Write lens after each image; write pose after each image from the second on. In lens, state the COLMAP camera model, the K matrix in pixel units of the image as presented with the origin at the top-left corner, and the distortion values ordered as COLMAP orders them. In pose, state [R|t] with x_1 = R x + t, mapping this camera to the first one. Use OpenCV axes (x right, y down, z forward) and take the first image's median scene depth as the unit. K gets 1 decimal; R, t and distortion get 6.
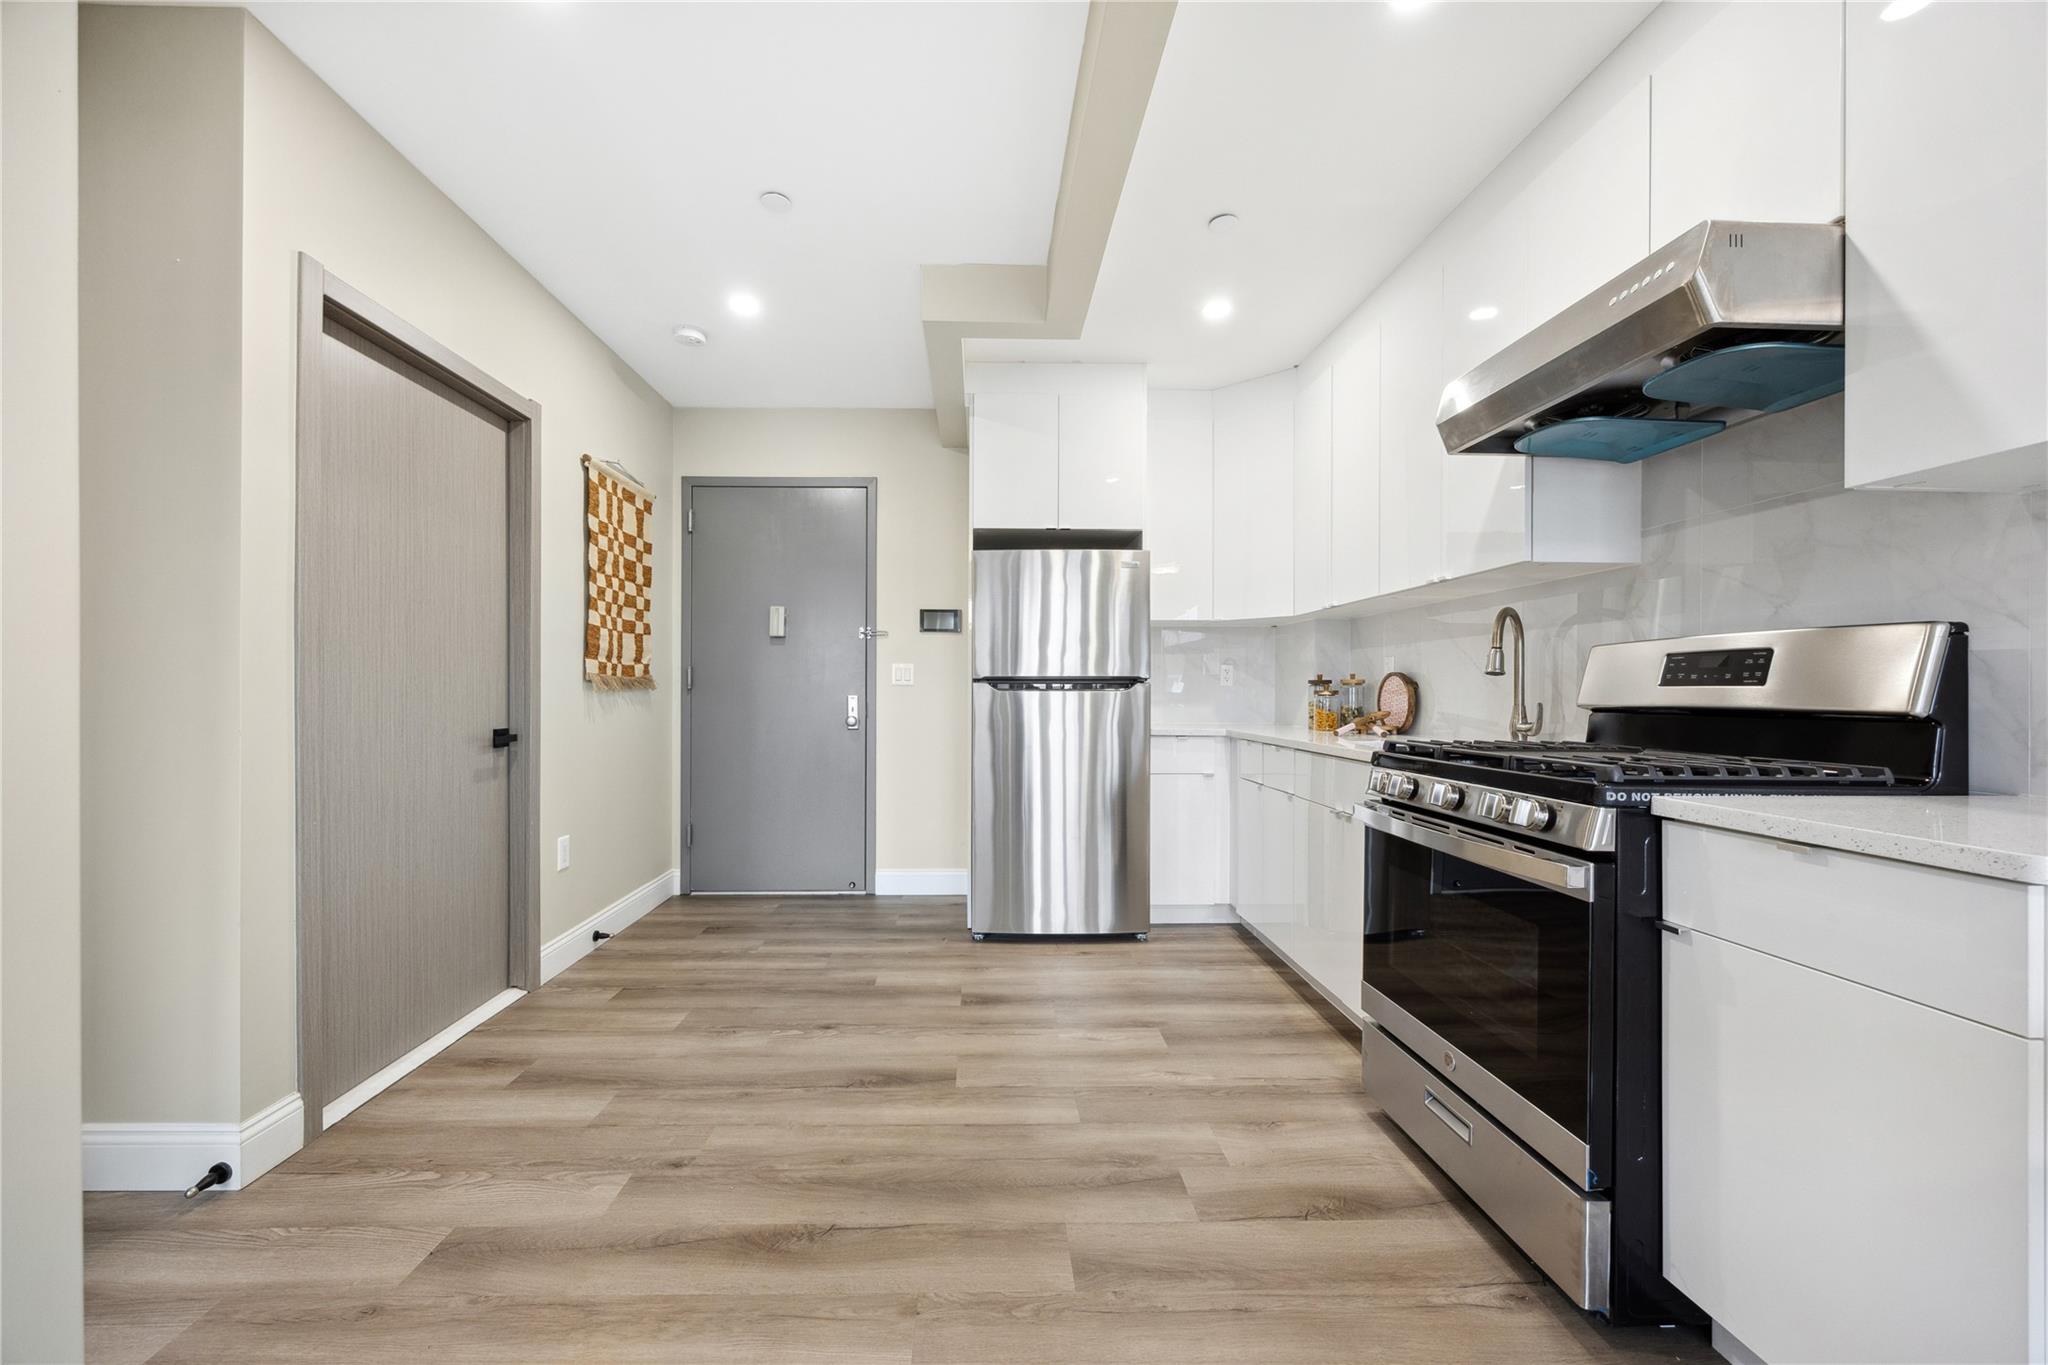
lens RADIAL K [[795.4, 0, 1004.7], [0, 795.4, 690.0], [0, 0, 1]] dist [-0.010701, -0.000080]
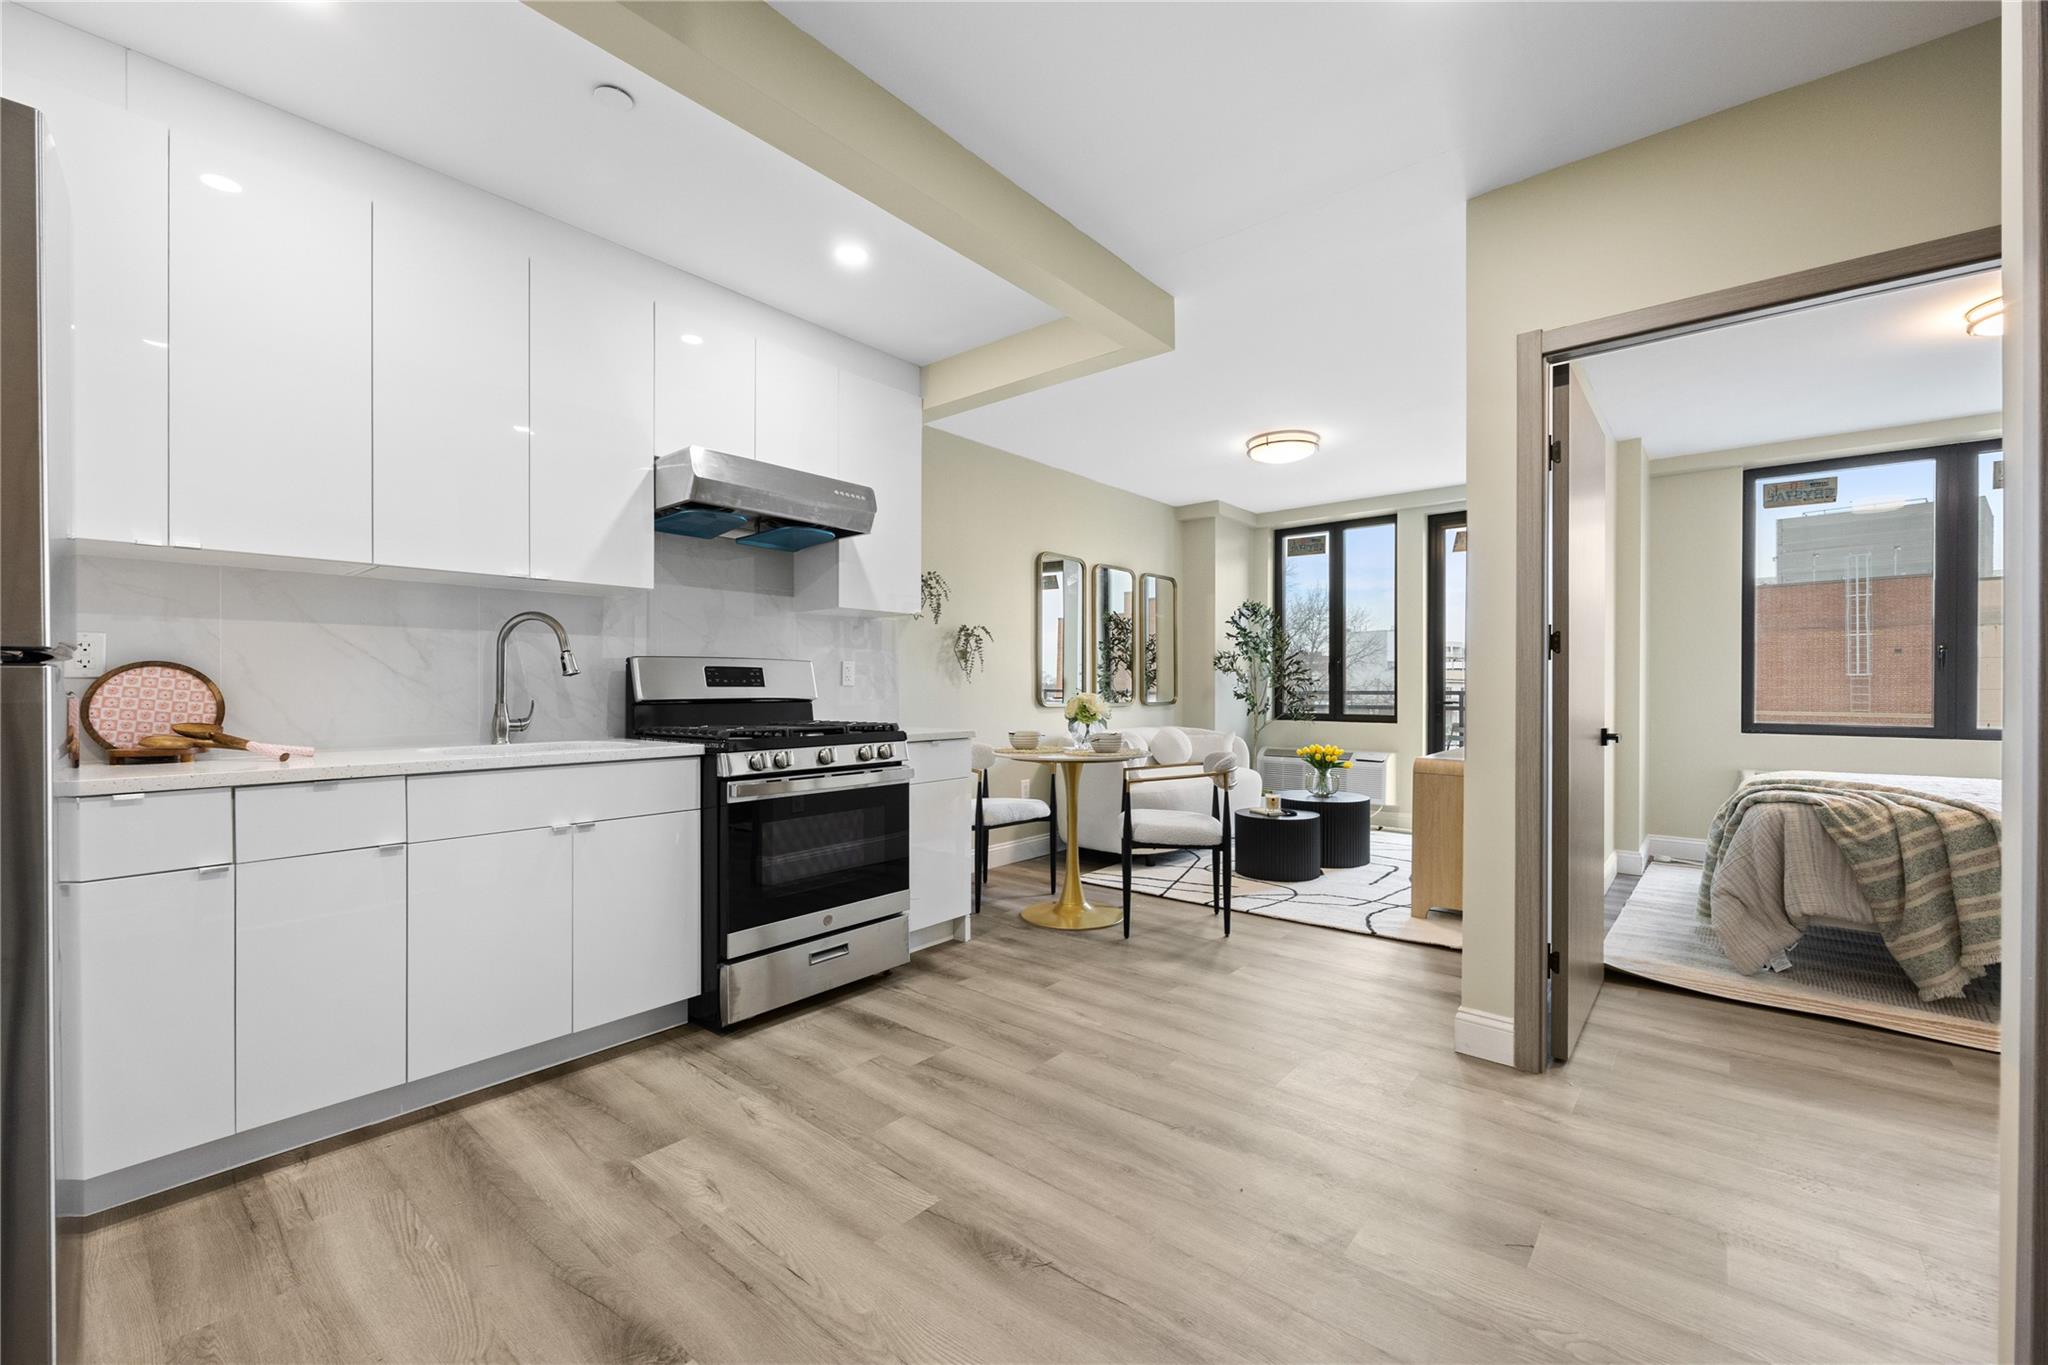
lens RADIAL K [[795.4, 0, 1001.8], [0, 795.4, 686.4], [0, 0, 1]] dist [-0.010701, -0.000080]
pose [[-0.718986, -0.001737, 0.695022, -0.669613], [-0.001600, 0.999998, 0.000844, -0.007563], [-0.695022, -0.000505, -0.718988, 1.572537]]
